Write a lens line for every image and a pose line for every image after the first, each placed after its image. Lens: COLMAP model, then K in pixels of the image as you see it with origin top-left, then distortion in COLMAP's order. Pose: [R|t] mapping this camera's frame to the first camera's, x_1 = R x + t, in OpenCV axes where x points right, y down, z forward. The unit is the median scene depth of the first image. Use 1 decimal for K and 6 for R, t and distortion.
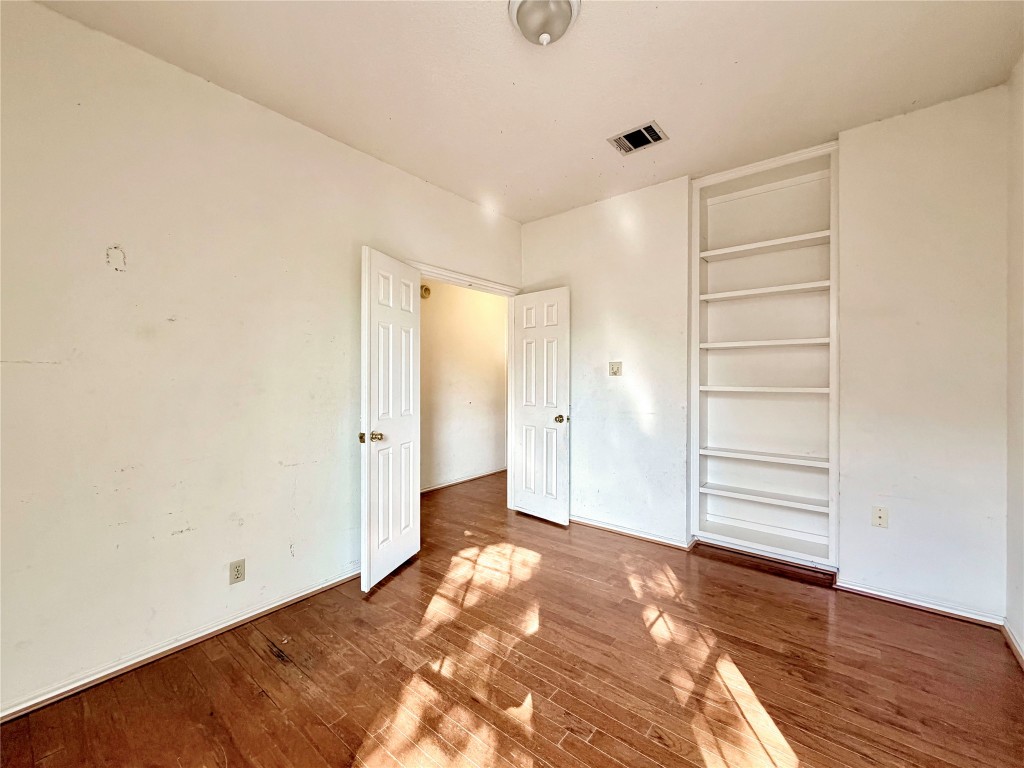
lens RADIAL K [[422.3, 0, 511.6], [0, 422.3, 377.7], [0, 0, 1]] dist [-0.000559, -0.000838]
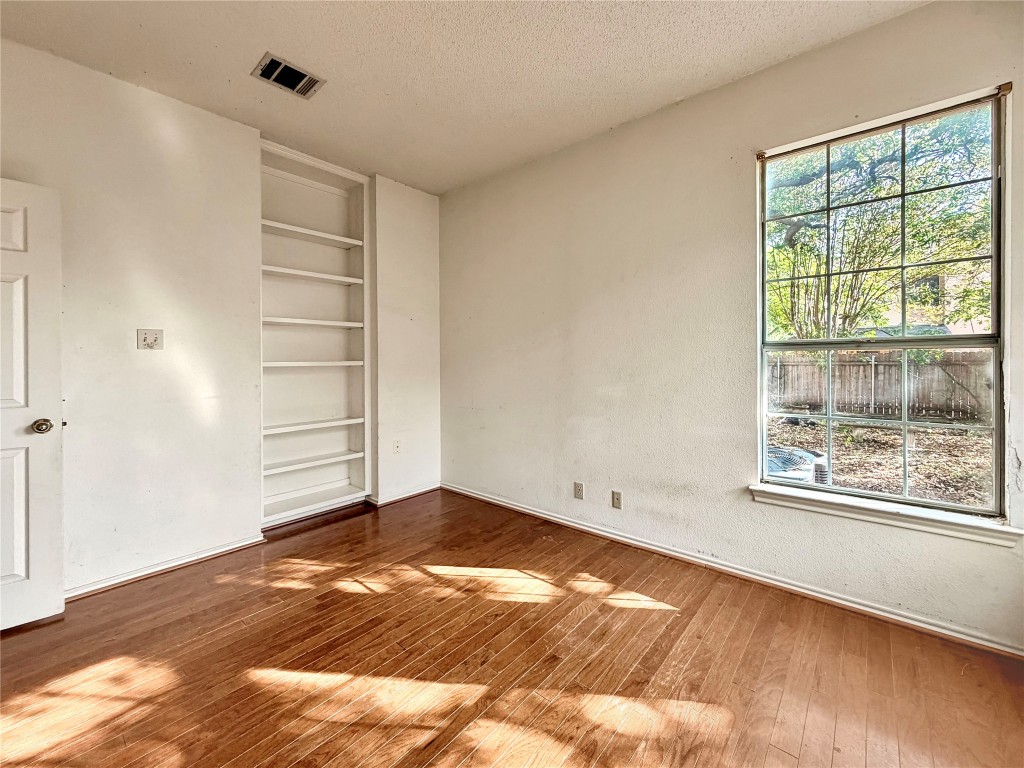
lens RADIAL K [[422.3, 0, 501.8], [0, 422.3, 362.2], [0, 0, 1]] dist [-0.000559, -0.000838]
pose [[0.035229, -0.006037, 0.999361, -0.575474], [0.011717, 0.999916, 0.005627, 0.026205], [-0.999311, 0.011511, 0.035297, 0.544354]]
